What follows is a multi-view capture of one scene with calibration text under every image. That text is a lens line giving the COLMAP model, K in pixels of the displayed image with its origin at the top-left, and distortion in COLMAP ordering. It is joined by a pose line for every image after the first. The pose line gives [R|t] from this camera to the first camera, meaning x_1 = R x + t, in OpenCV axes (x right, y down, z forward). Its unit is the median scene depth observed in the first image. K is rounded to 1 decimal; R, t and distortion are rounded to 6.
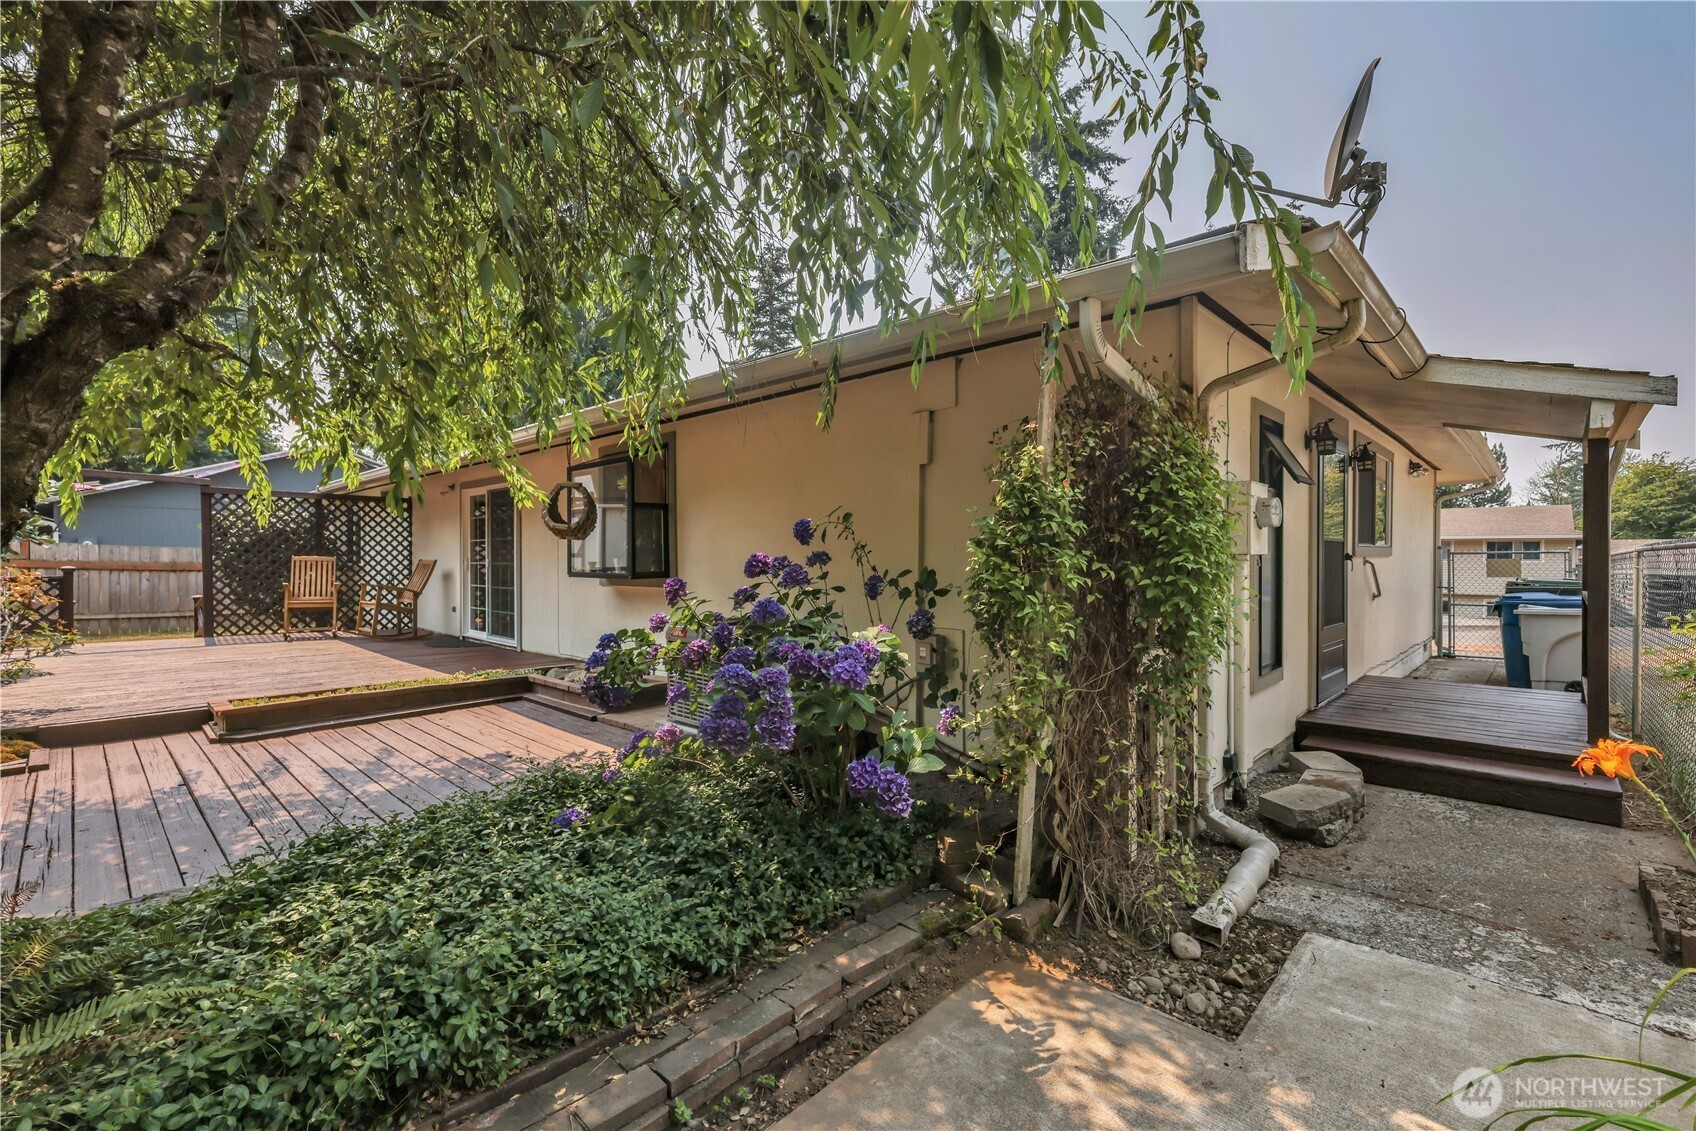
lens RADIAL K [[745.3, 0, 846.8], [0, 745.3, 560.6], [0, 0, 1]] dist [0.002991, 0.000519]
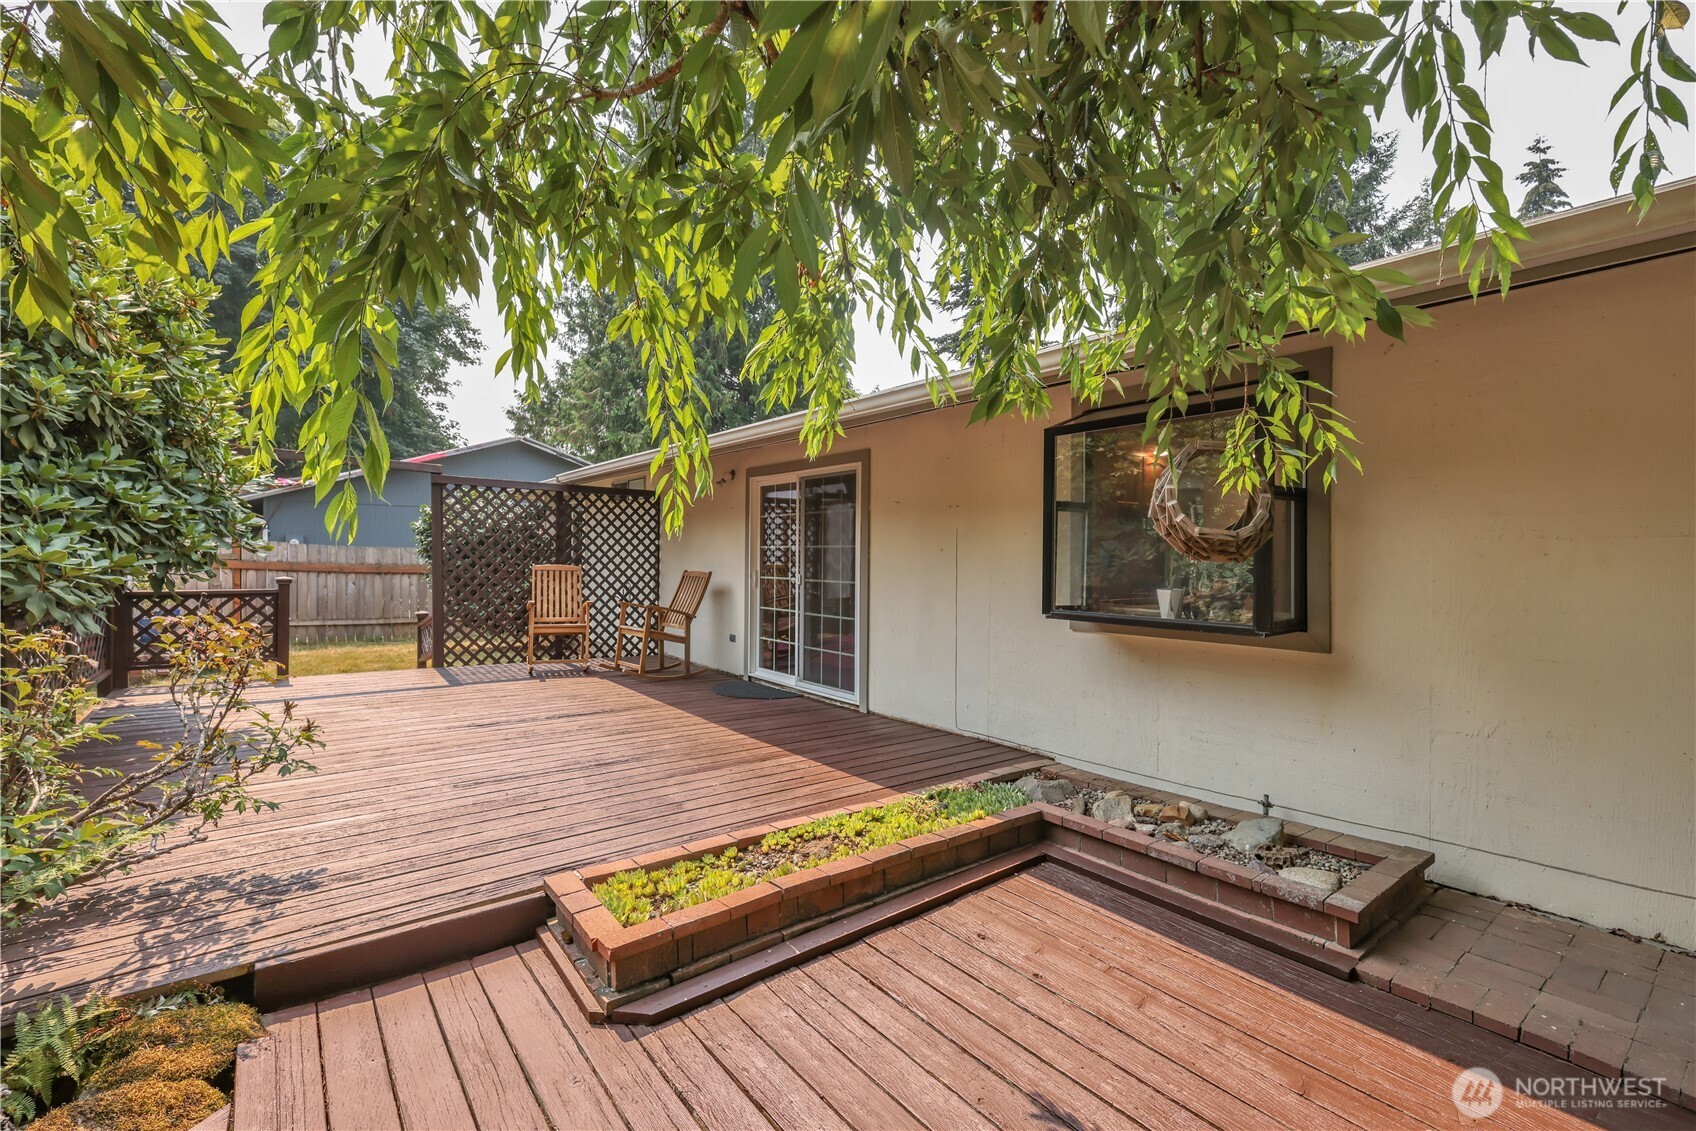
lens RADIAL K [[745.3, 0, 850.4], [0, 745.3, 563.7], [0, 0, 1]] dist [0.002991, 0.000519]
pose [[0.989459, 0.012071, -0.144310, -0.300884], [-0.011148, 0.999912, 0.007207, -0.015811], [0.144384, -0.005522, 0.989506, 0.275830]]
